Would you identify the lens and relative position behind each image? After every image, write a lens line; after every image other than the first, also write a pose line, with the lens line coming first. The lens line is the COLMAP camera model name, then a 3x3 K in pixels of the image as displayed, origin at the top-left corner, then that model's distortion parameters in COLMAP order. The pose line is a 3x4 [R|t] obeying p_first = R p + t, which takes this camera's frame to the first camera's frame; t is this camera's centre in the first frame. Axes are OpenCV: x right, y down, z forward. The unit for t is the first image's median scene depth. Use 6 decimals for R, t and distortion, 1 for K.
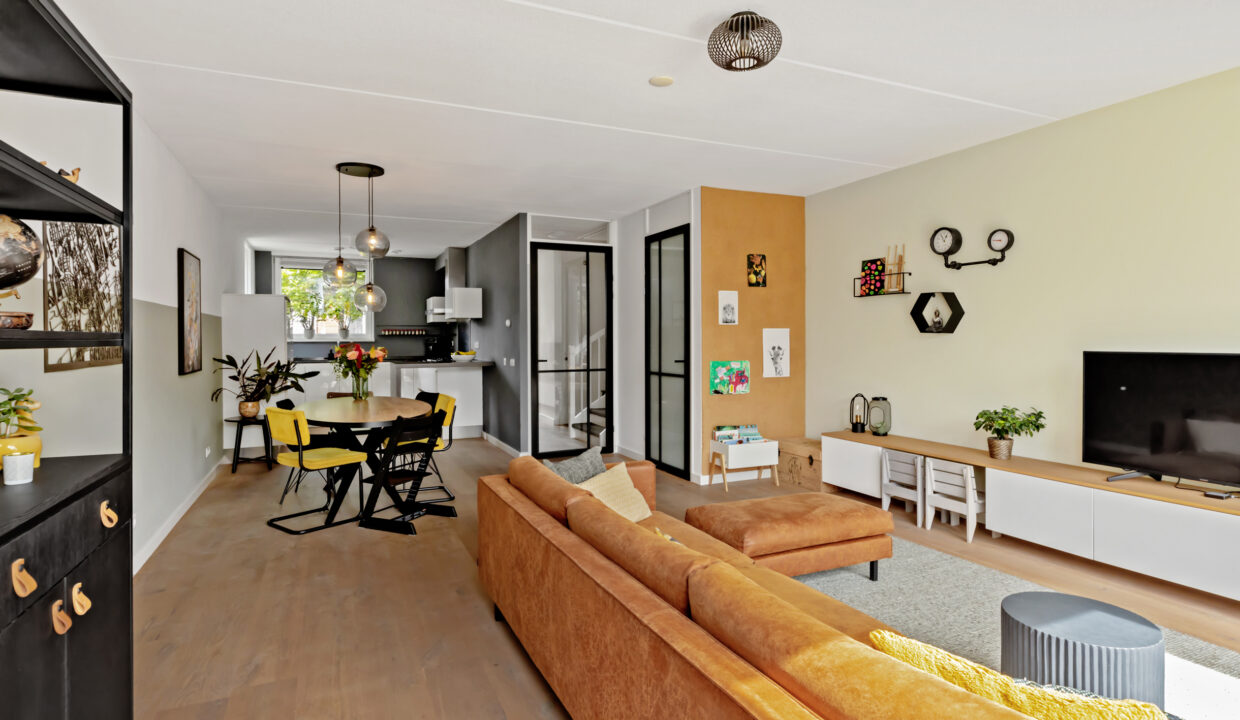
lens RADIAL K [[651.8, 0, 636.2], [0, 651.8, 333.6], [0, 0, 1]] dist [-0.005080, -0.000189]
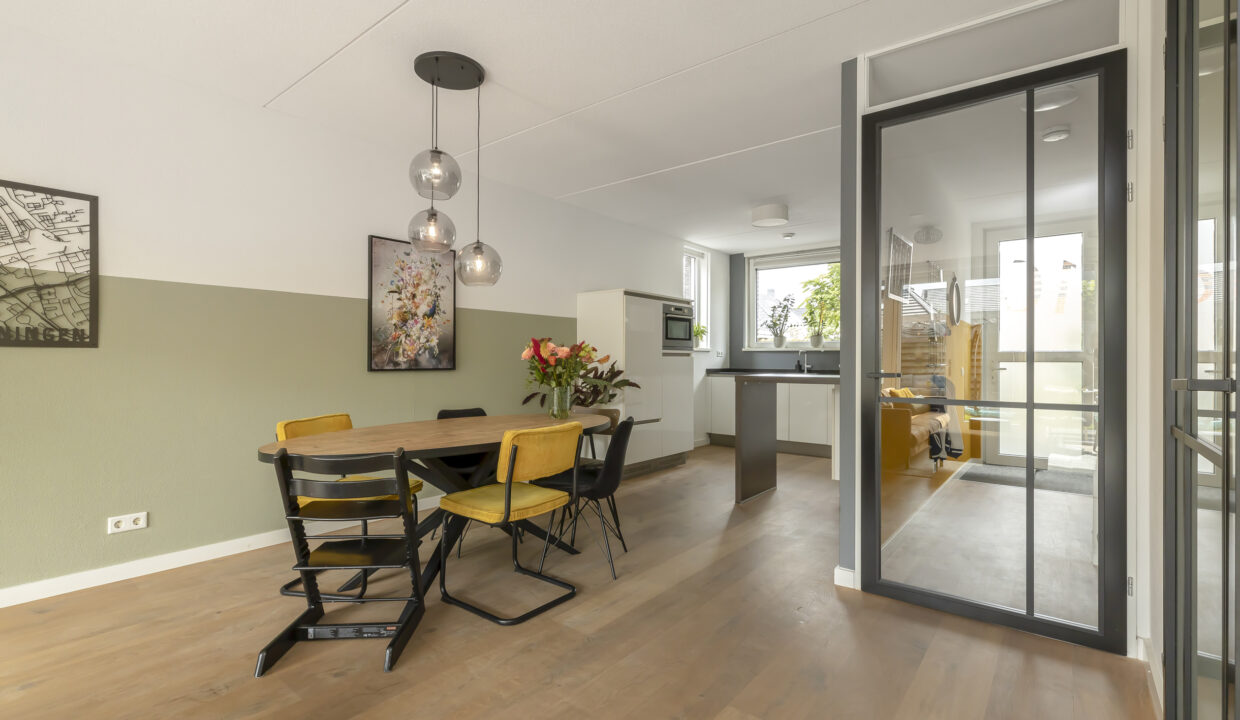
lens RADIAL K [[574.2, 0, 597.4], [0, 574.2, 357.1], [0, 0, 1]] dist [0.002651, 0.001680]
pose [[0.419068, 0.002805, -0.907950, 0.122308], [-0.002422, 0.999995, 0.001971, 0.027471], [0.907952, 0.001373, 0.419073, 0.632727]]
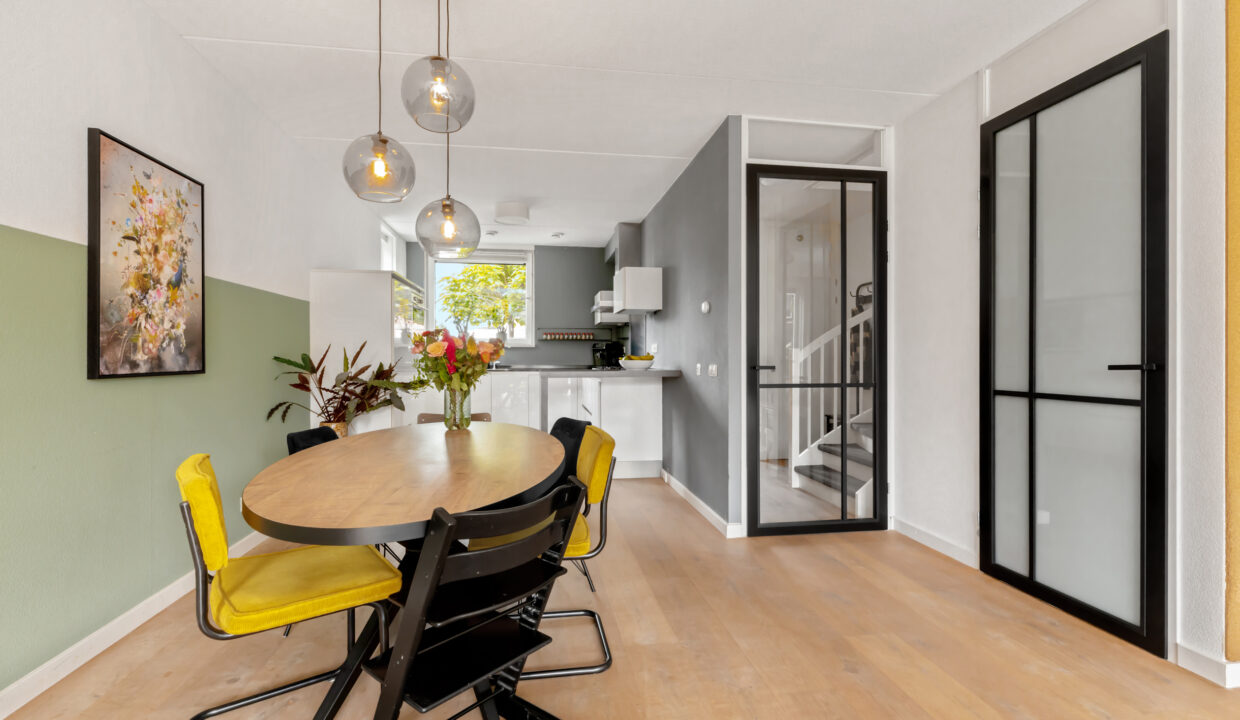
lens RADIAL K [[574.2, 0, 626.4], [0, 574.2, 353.1], [0, 0, 1]] dist [0.002651, 0.001680]
pose [[0.961164, 0.002979, -0.275961, -0.118376], [-0.003229, 0.999995, -0.000451, 0.028412], [0.275958, 0.001324, 0.961169, 0.454342]]
